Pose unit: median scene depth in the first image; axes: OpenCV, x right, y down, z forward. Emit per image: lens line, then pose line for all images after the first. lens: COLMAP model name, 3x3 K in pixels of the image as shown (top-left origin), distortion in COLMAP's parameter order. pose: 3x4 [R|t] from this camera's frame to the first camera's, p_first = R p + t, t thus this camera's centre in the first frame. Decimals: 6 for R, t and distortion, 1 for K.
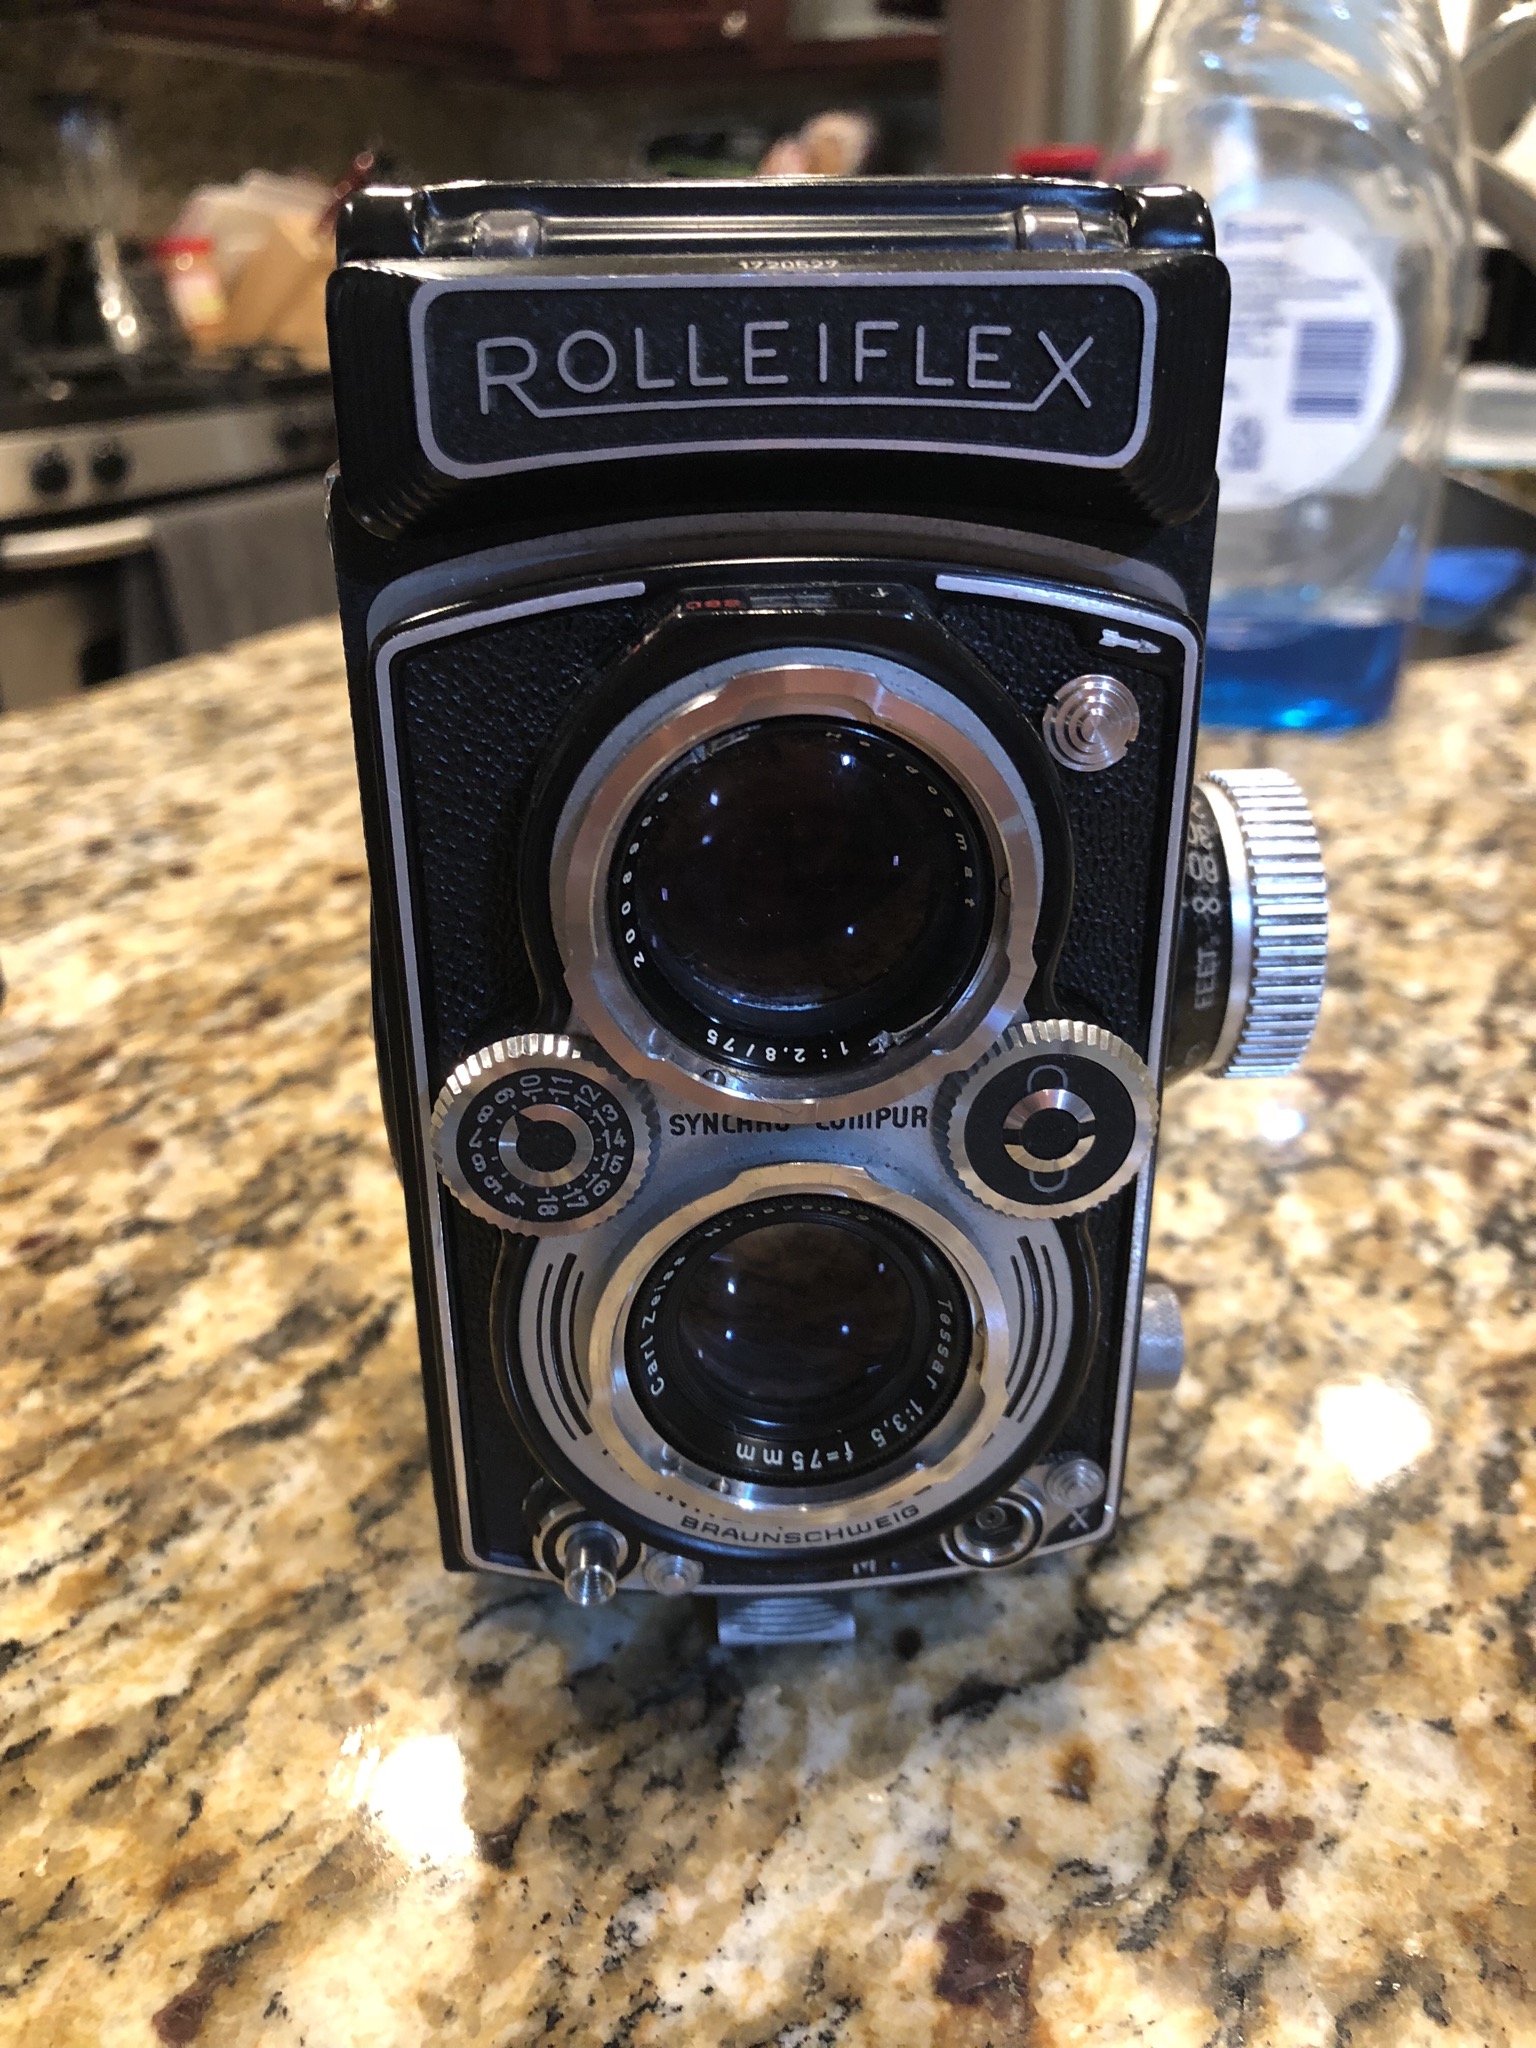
lens RADIAL K [[1774.6, 0, 757.9], [0, 1774.6, 1013.1], [0, 0, 1]] dist [-0.035015, 0.050073]
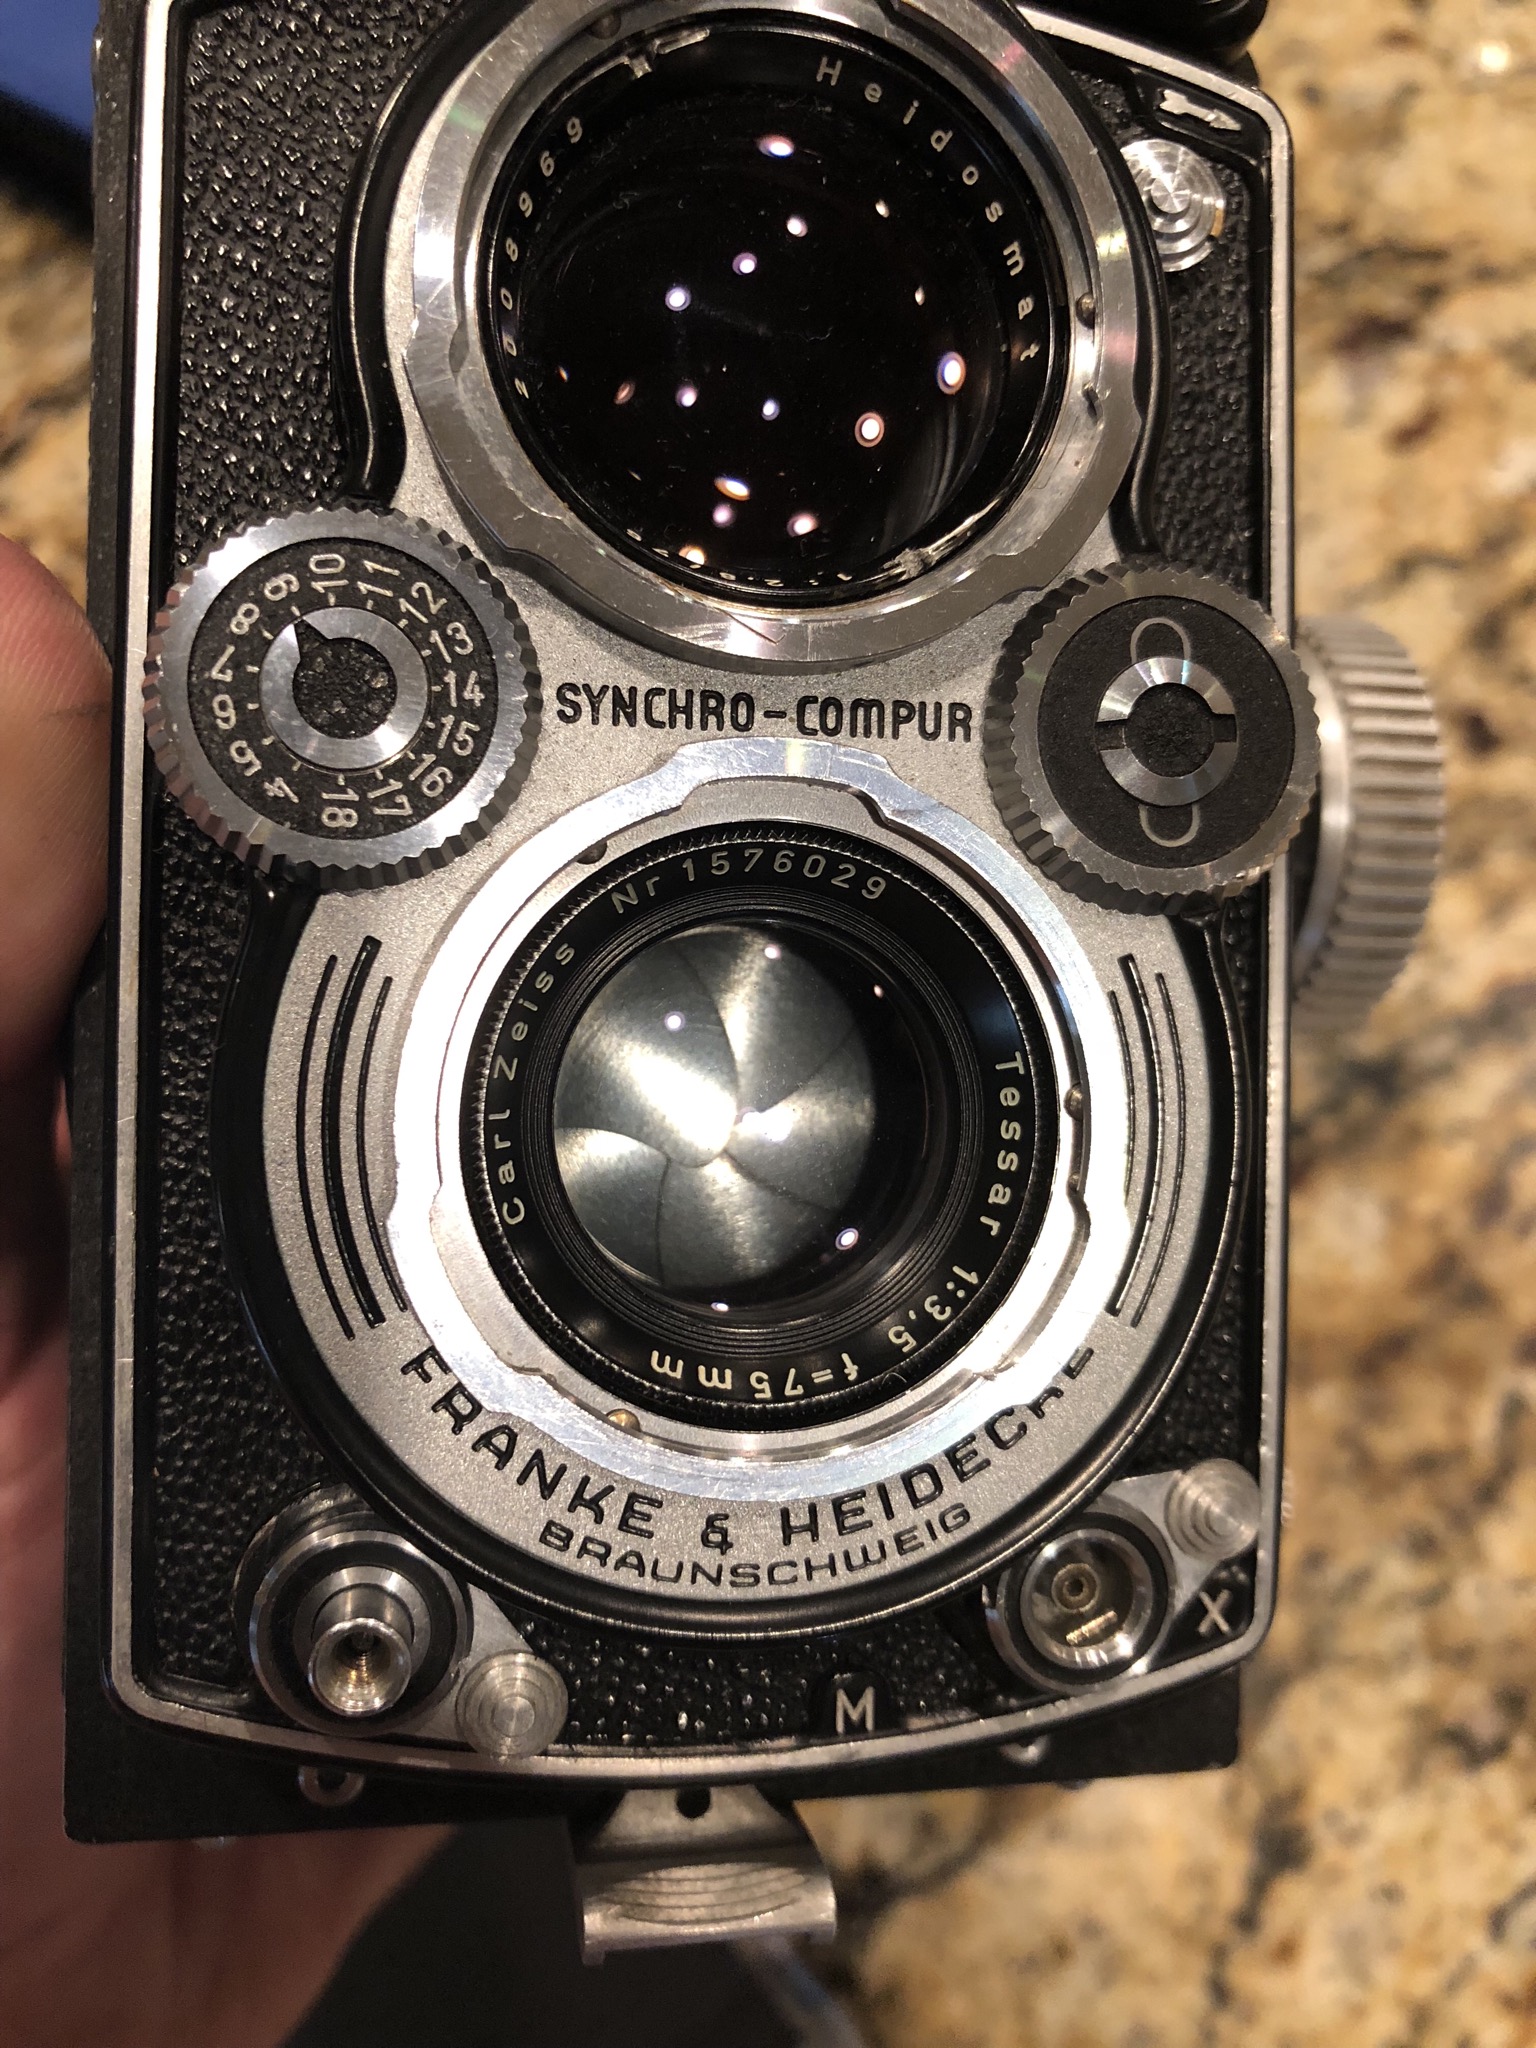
lens RADIAL K [[1774.6, 0, 780.6], [0, 1774.6, 1025.3], [0, 0, 1]] dist [-0.035015, 0.050073]
pose [[0.991226, 0.023001, 0.130159, -0.049814], [0.031673, 0.914720, -0.402844, 0.405367], [-0.128325, 0.403432, 0.905967, 0.489313]]
